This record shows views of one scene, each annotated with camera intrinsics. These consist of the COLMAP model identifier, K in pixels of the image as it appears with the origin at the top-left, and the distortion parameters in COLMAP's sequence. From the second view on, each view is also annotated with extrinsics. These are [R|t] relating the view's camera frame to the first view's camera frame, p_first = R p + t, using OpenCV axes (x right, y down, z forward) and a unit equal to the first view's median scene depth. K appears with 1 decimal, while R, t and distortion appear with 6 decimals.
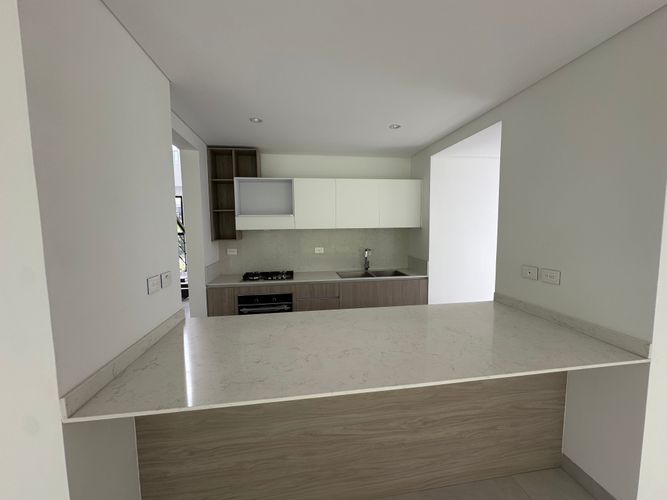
lens RADIAL K [[266.6, 0, 330.0], [0, 266.6, 249.8], [0, 0, 1]] dist [-0.002159, 0.000952]
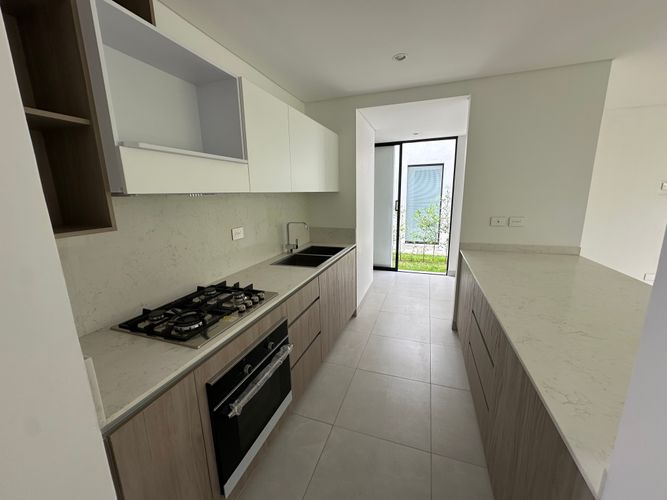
lens RADIAL K [[266.6, 0, 333.0], [0, 266.6, 249.2], [0, 0, 1]] dist [-0.002159, 0.000952]
pose [[0.455077, -0.184391, 0.871152, -0.498050], [0.091616, 0.982829, 0.160170, -0.042156], [-0.885727, 0.006922, 0.464155, 0.650802]]
